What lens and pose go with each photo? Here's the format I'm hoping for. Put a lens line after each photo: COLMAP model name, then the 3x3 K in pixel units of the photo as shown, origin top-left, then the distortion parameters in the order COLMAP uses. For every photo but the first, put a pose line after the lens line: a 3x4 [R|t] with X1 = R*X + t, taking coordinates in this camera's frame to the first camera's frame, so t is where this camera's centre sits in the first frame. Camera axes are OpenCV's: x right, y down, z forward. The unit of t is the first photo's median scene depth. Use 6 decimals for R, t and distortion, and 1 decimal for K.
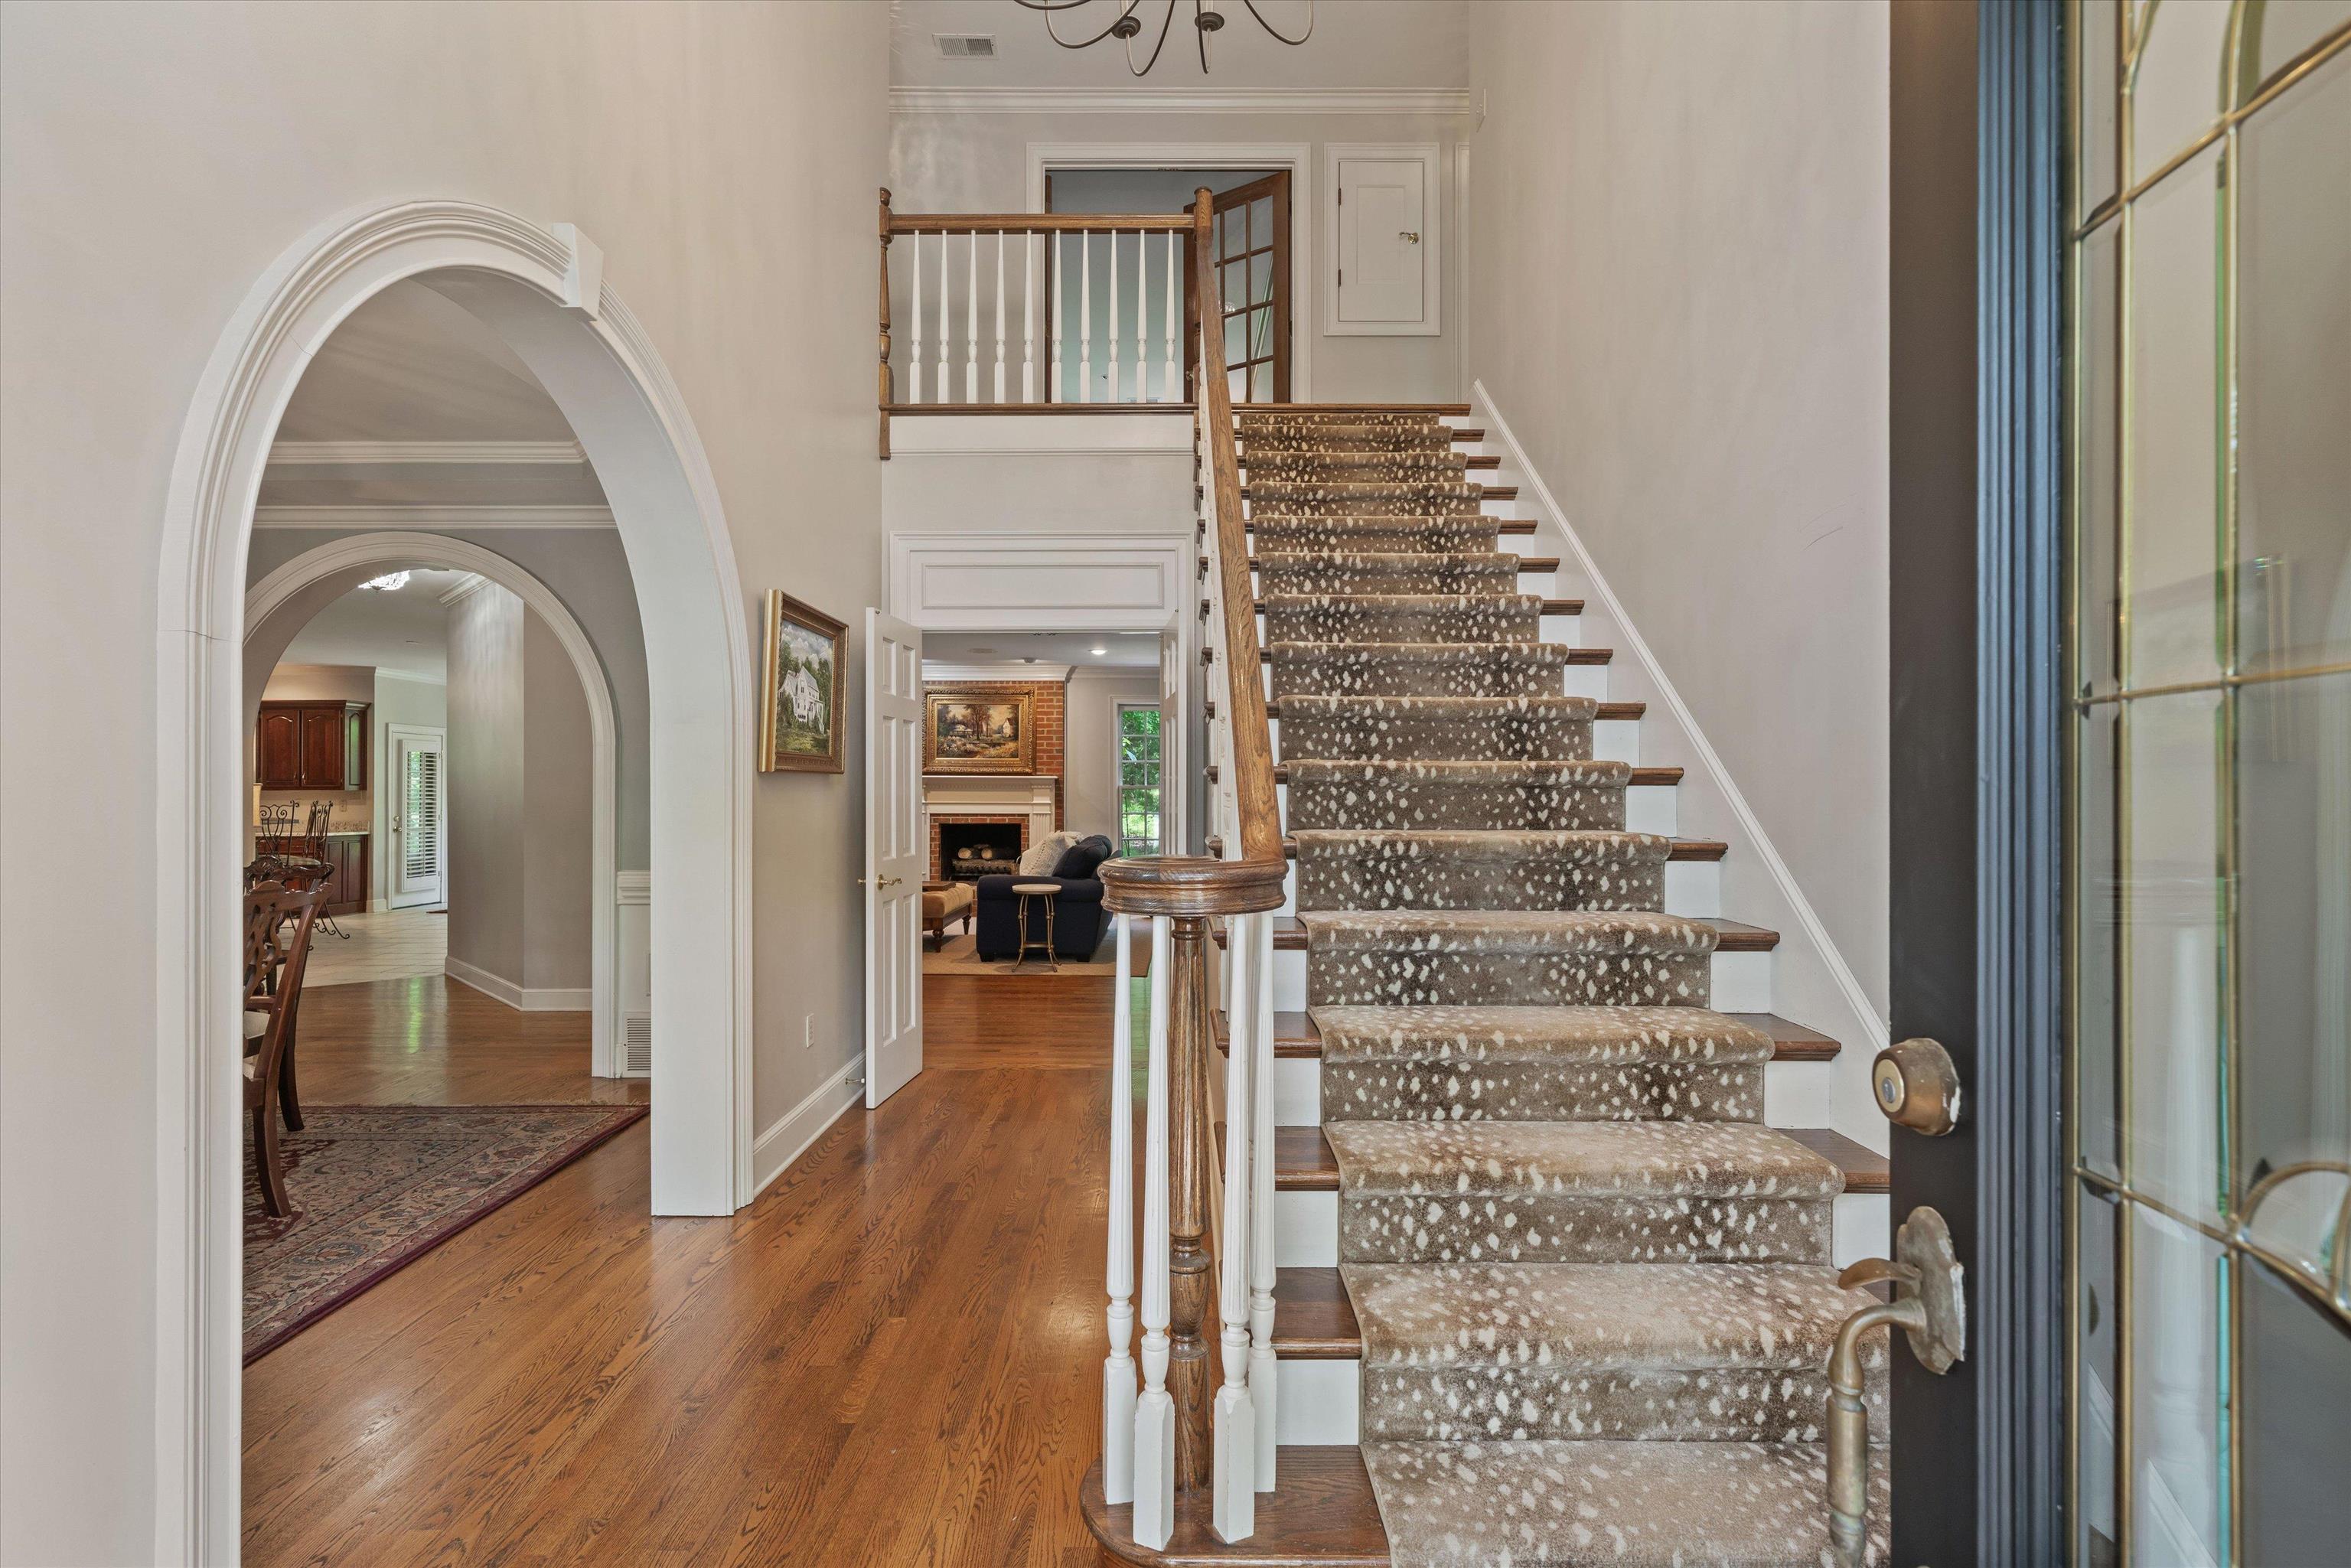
lens RADIAL K [[1076.7, 0, 1180.3], [0, 1076.7, 787.5], [0, 0, 1]] dist [0.003112, 0.000254]
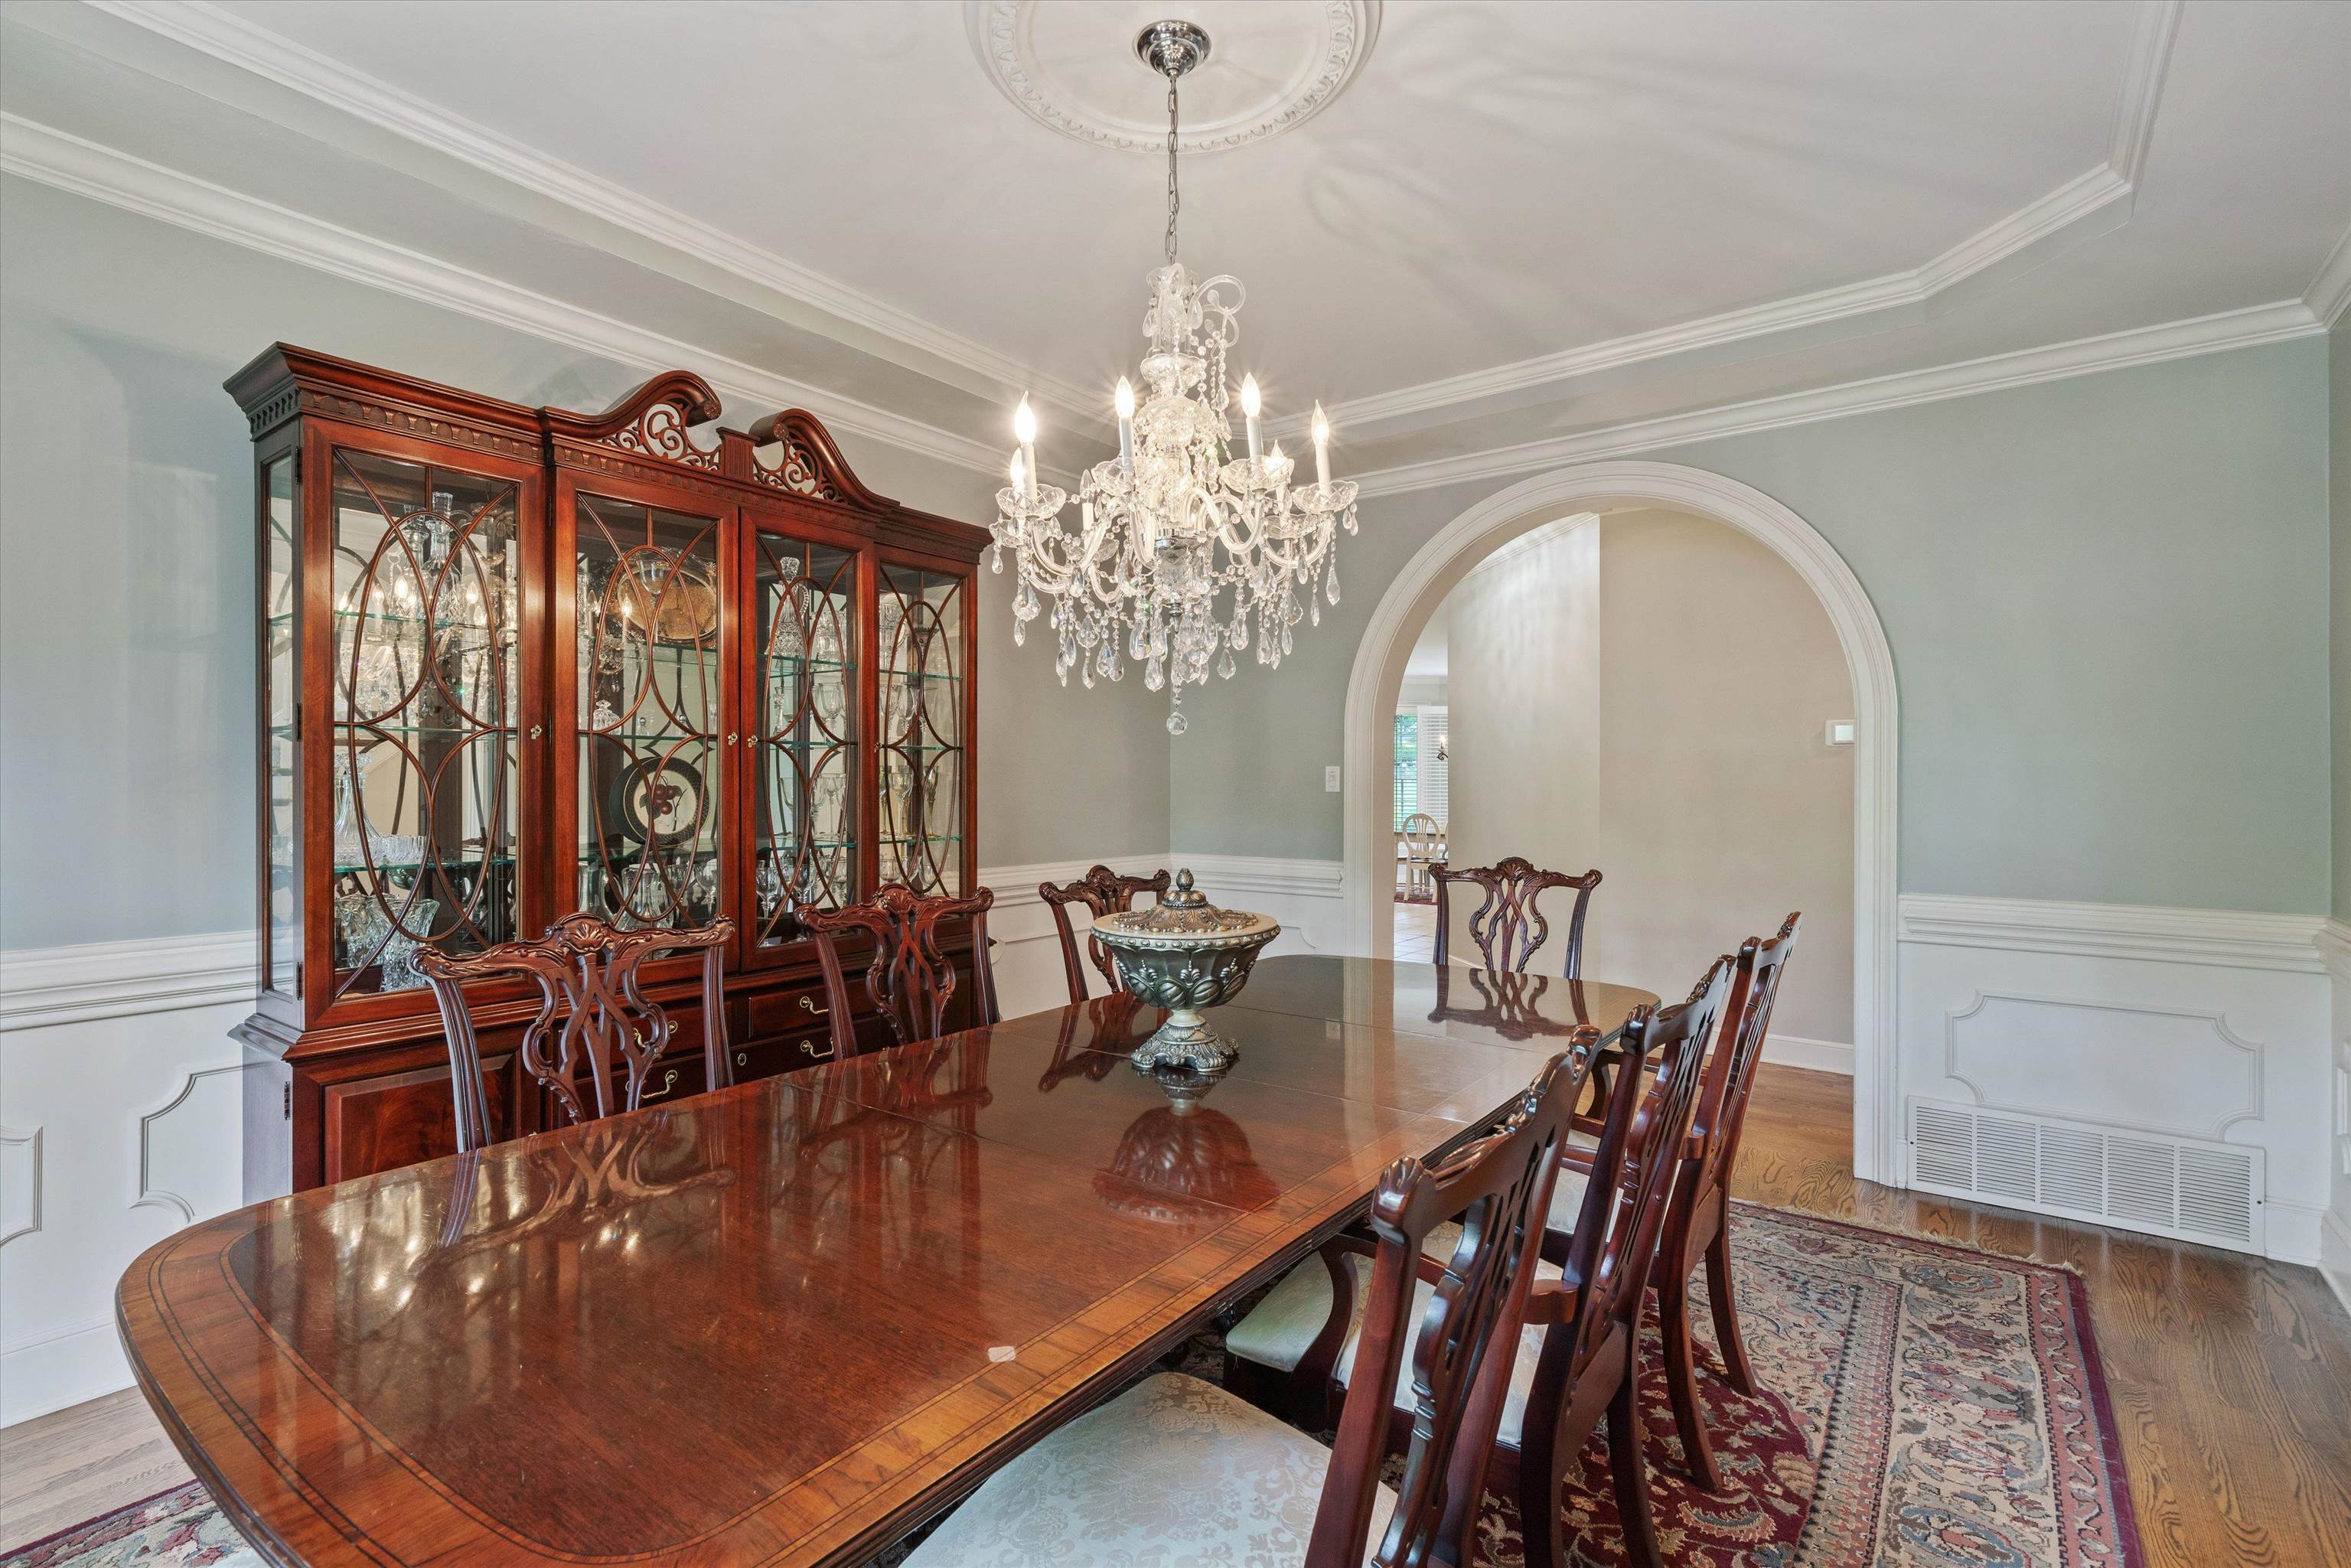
lens RADIAL K [[1076.7, 0, 1175.0], [0, 1076.7, 784.3], [0, 0, 1]] dist [0.003112, 0.000254]
pose [[0.797958, -0.002736, -0.602706, -0.606458], [0.003326, 0.999994, -0.000136, 0.006133], [0.602703, -0.001896, 0.797963, 0.199285]]
